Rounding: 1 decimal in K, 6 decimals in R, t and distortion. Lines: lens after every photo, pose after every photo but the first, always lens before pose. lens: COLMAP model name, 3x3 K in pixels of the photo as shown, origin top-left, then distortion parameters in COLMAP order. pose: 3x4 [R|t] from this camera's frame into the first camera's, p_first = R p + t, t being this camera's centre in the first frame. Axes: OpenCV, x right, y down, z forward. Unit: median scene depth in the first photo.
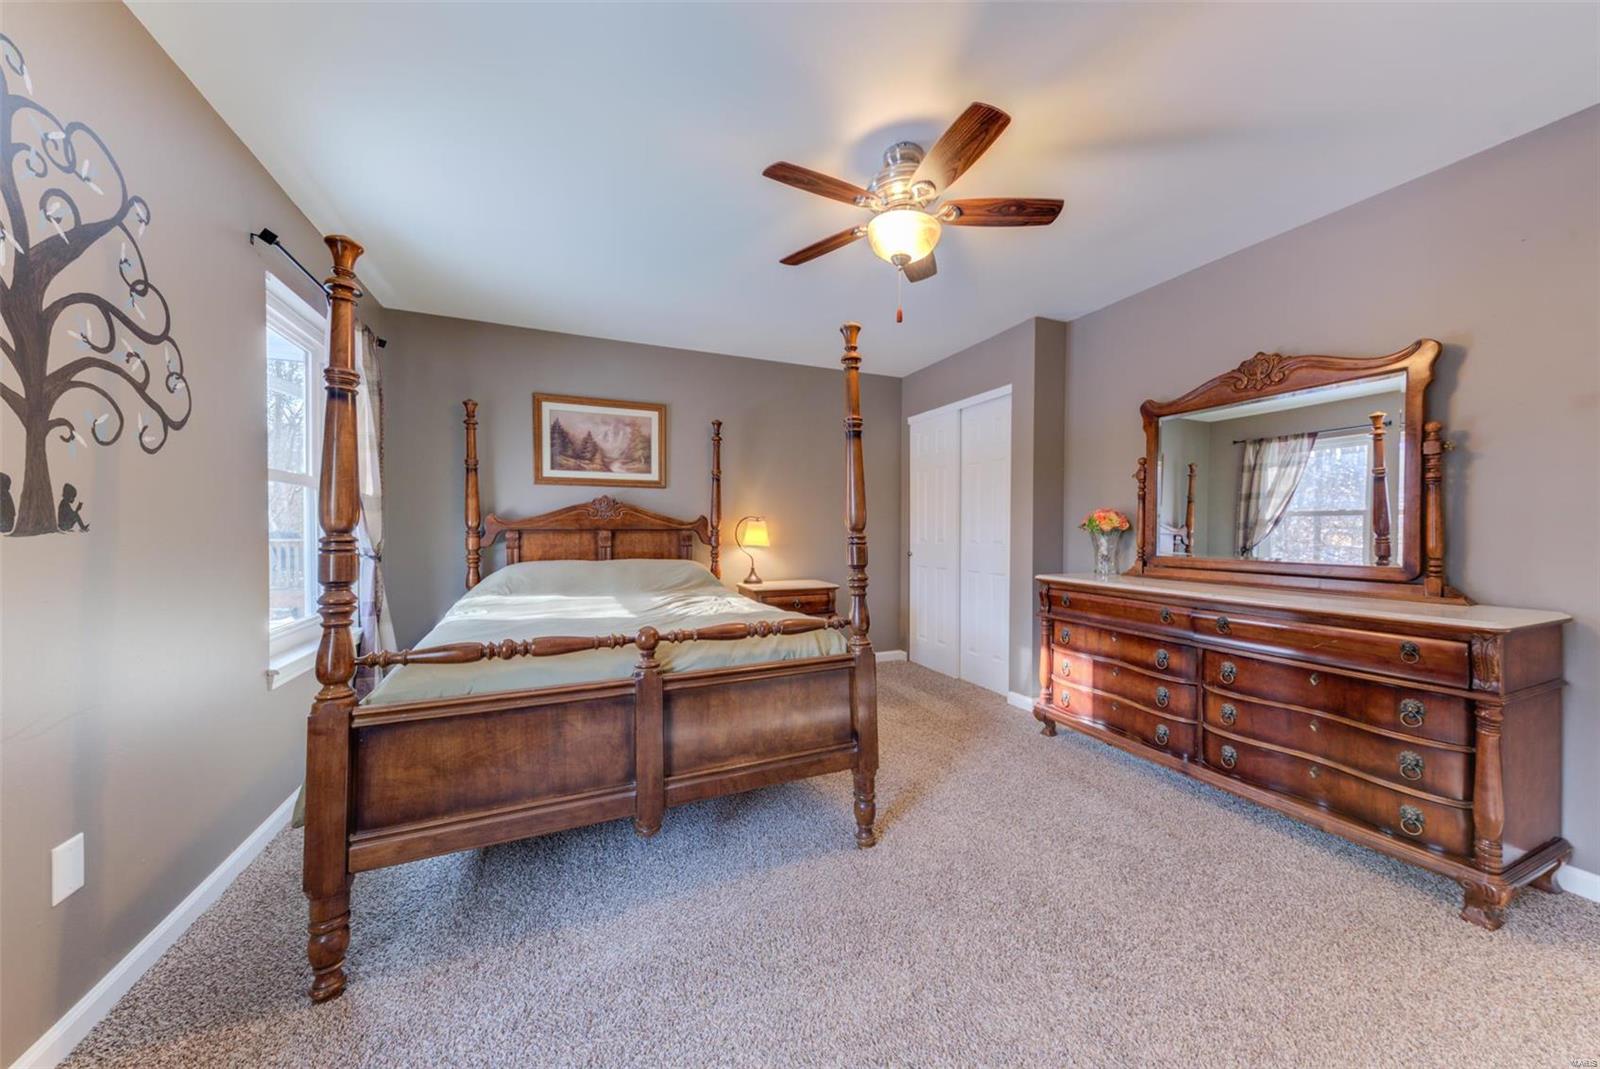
lens RADIAL K [[536.9, 0, 800.0], [0, 536.9, 534.5], [0, 0, 1]] dist [0.020657, -0.003683]
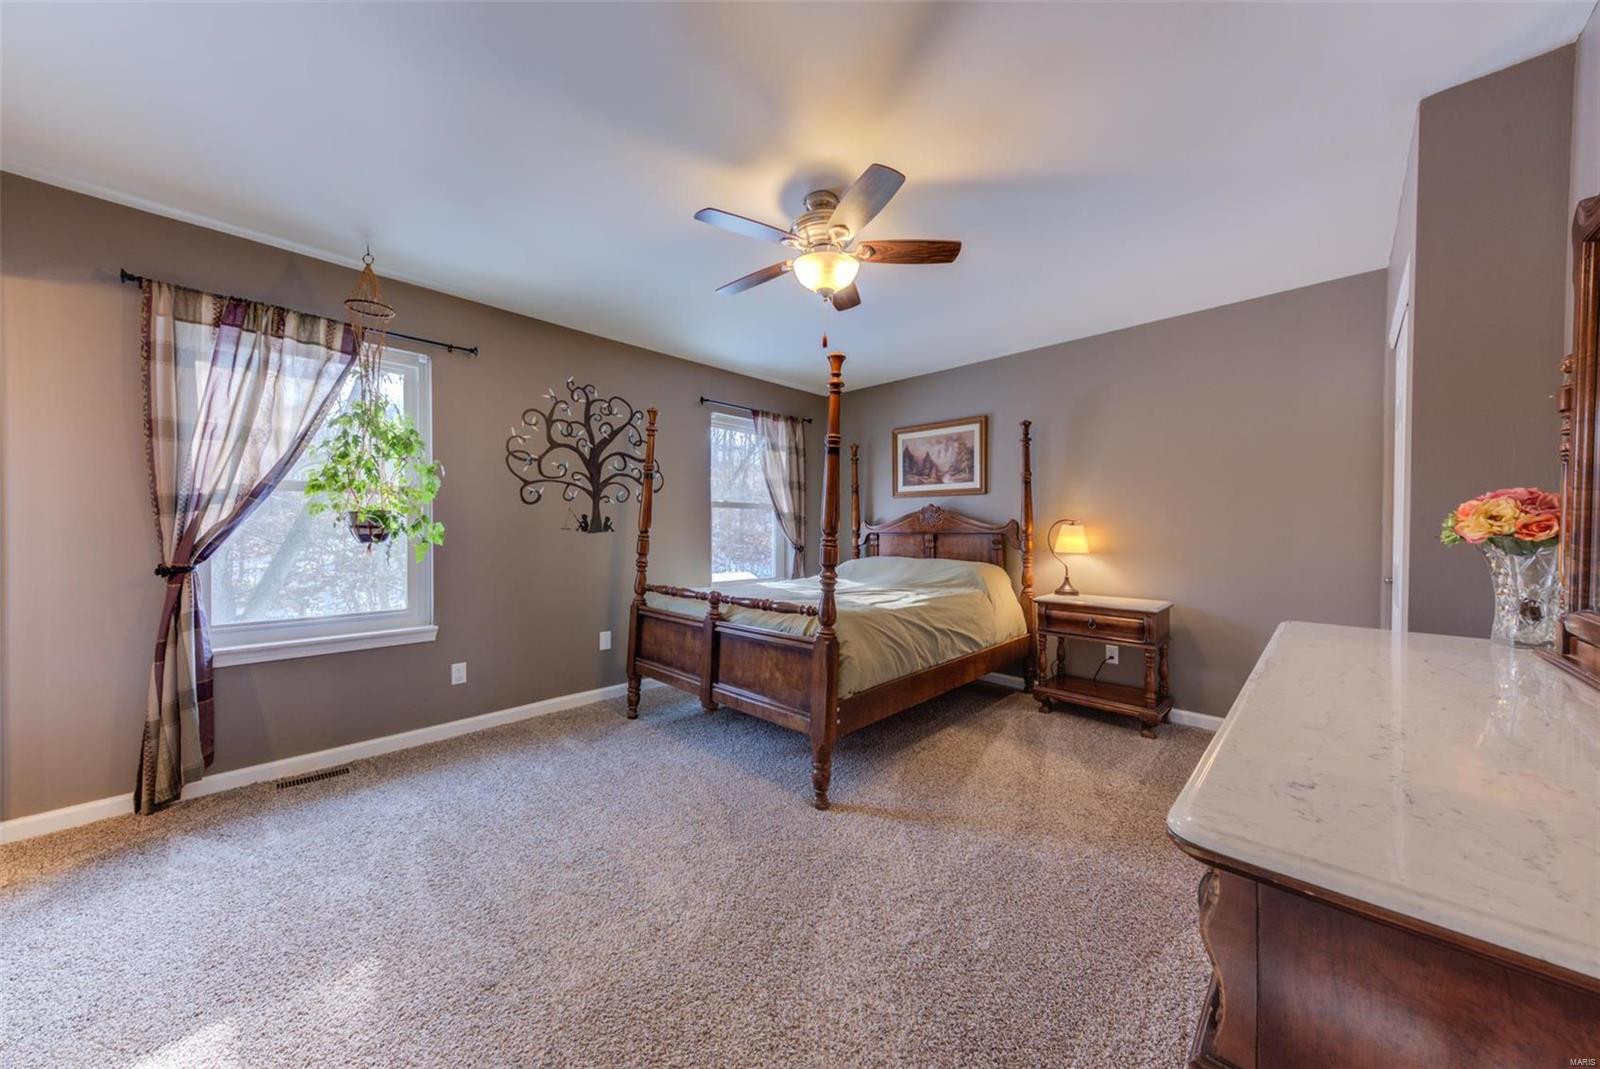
lens RADIAL K [[536.9, 0, 800.0], [0, 536.9, 534.5], [0, 0, 1]] dist [0.020657, -0.003683]
pose [[0.391586, 0.009723, -0.920090, 0.623496], [-0.015077, 0.999878, 0.004149, -0.006341], [0.920018, 0.012248, 0.391685, 0.271061]]
